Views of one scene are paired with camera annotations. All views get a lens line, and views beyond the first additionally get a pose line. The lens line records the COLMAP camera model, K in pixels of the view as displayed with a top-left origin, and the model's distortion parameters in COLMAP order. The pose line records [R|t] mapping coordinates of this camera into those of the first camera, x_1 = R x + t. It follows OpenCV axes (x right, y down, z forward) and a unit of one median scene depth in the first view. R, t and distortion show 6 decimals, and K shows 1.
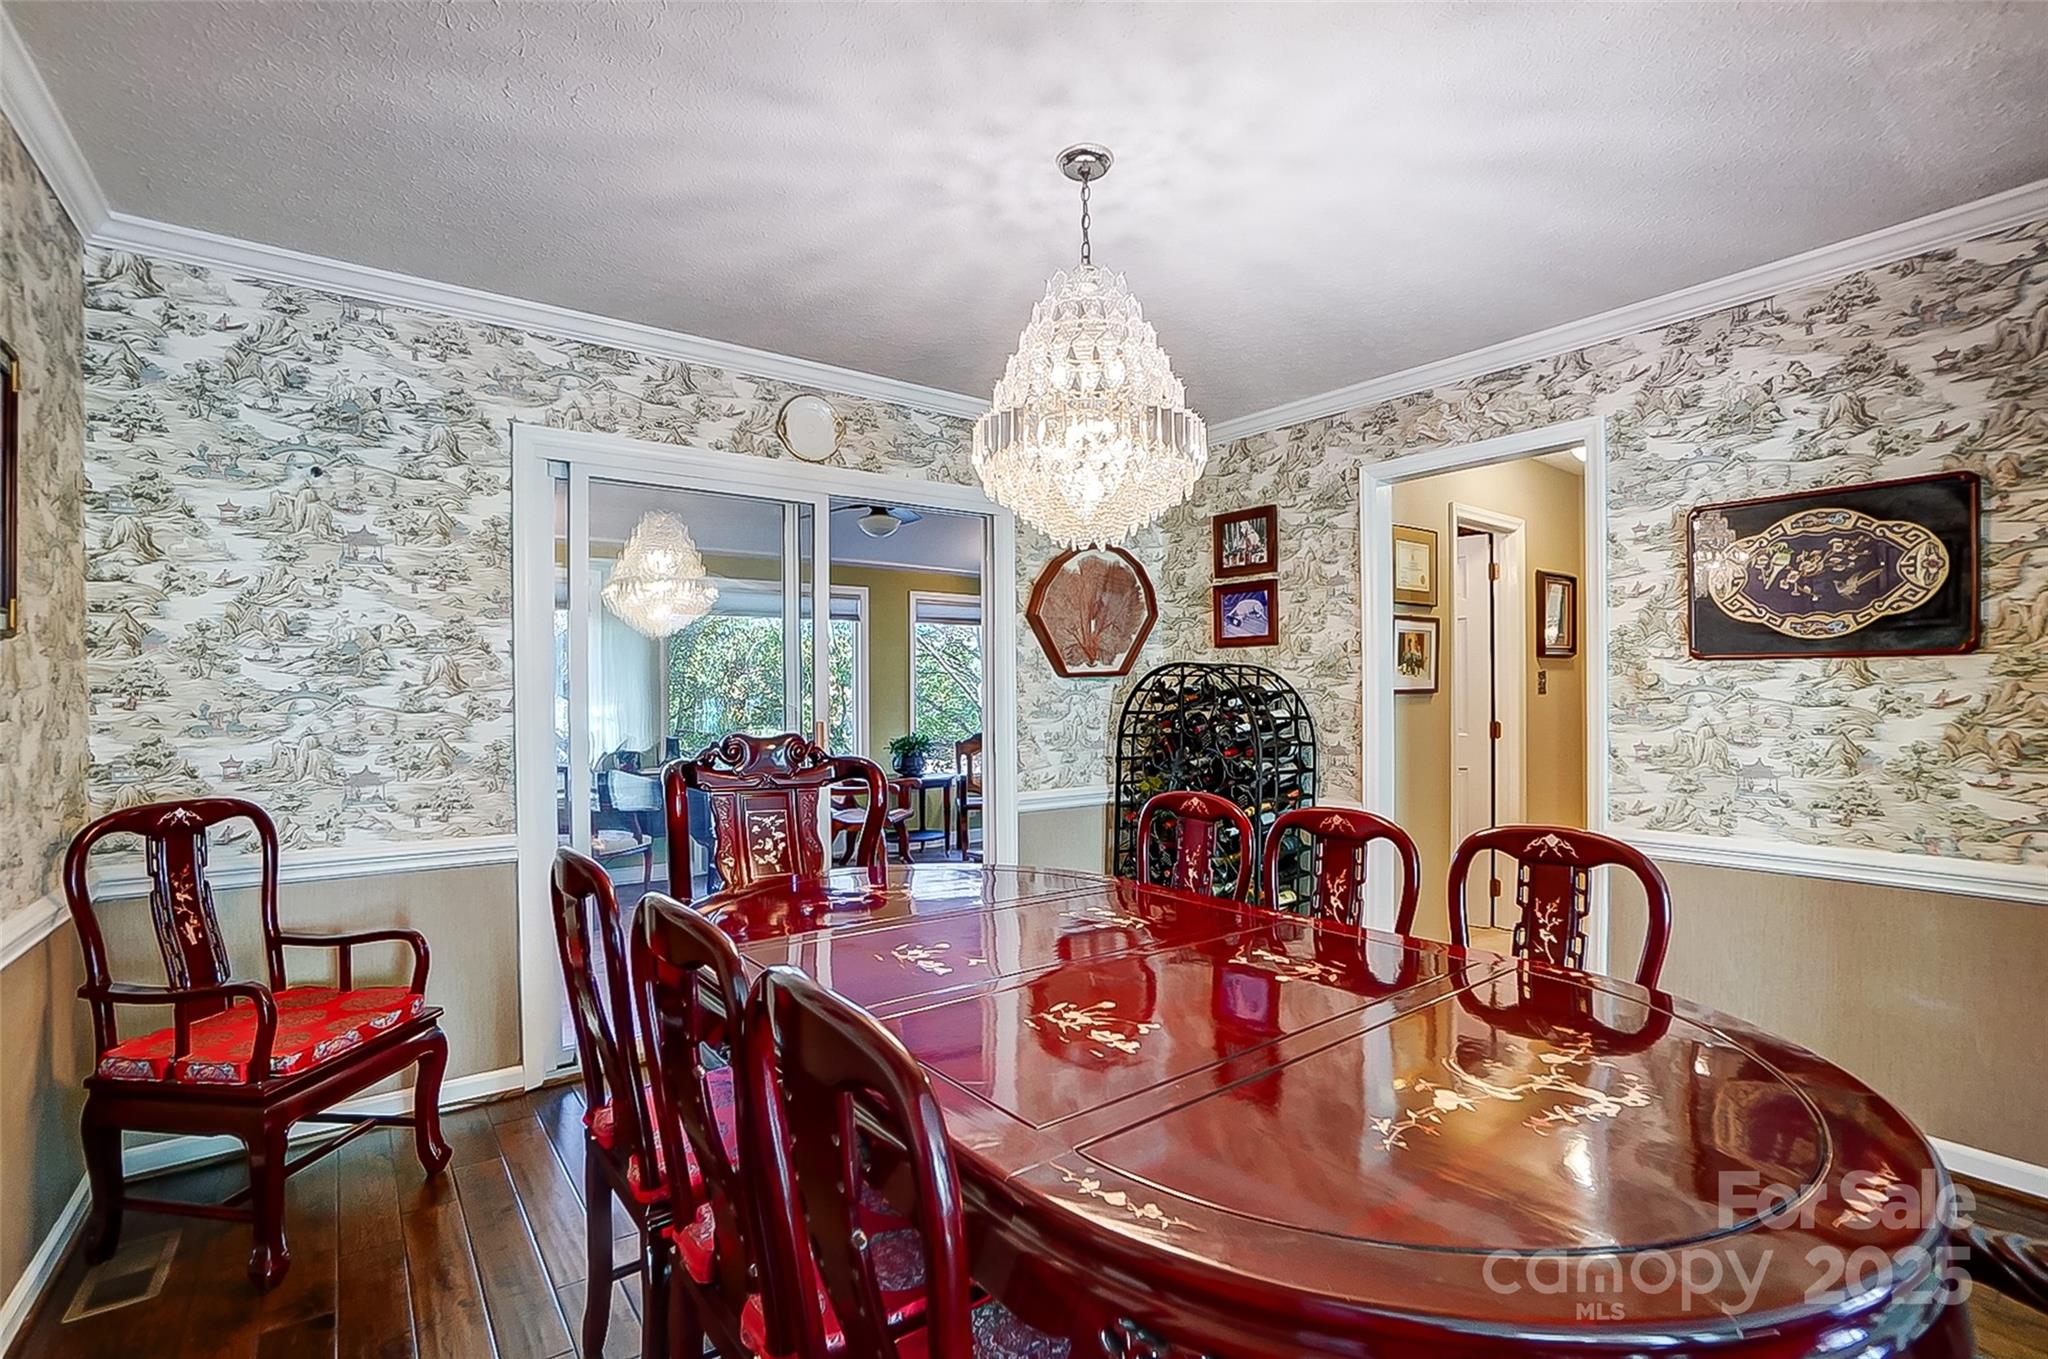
lens RADIAL K [[921.2, 0, 997.7], [0, 921.2, 699.9], [0, 0, 1]] dist [-0.050115, 0.014852]
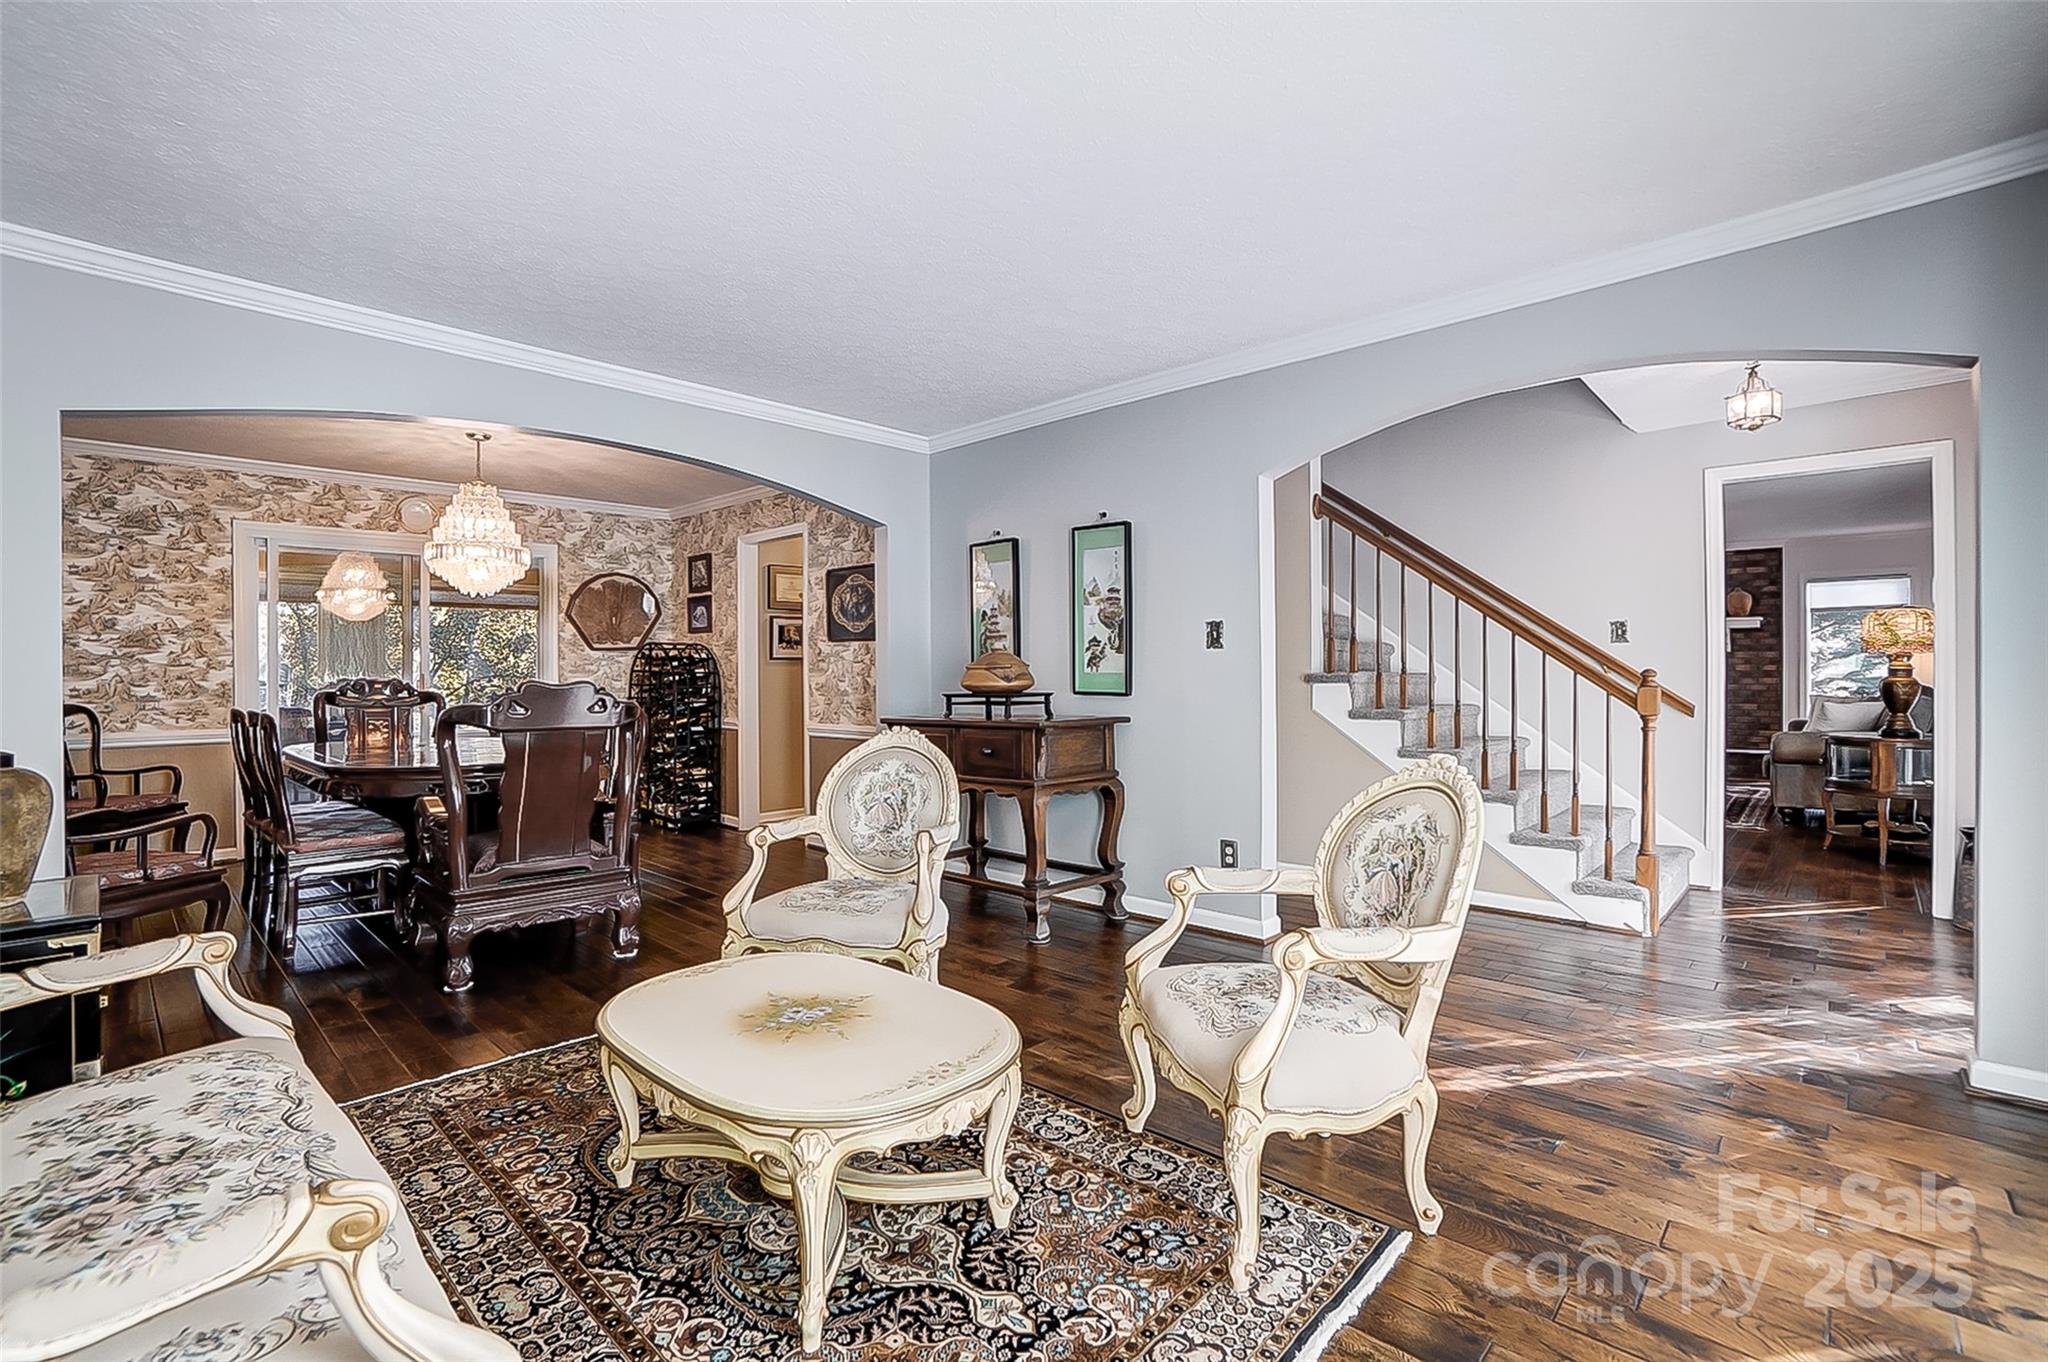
lens RADIAL K [[921.2, 0, 1011.4], [0, 921.2, 672.1], [0, 0, 1]] dist [-0.050115, 0.014852]
pose [[0.988465, -0.001174, 0.151447, 0.872320], [0.001889, 0.999988, -0.004580, 0.038734], [-0.151440, 0.004813, 0.988455, -1.213863]]
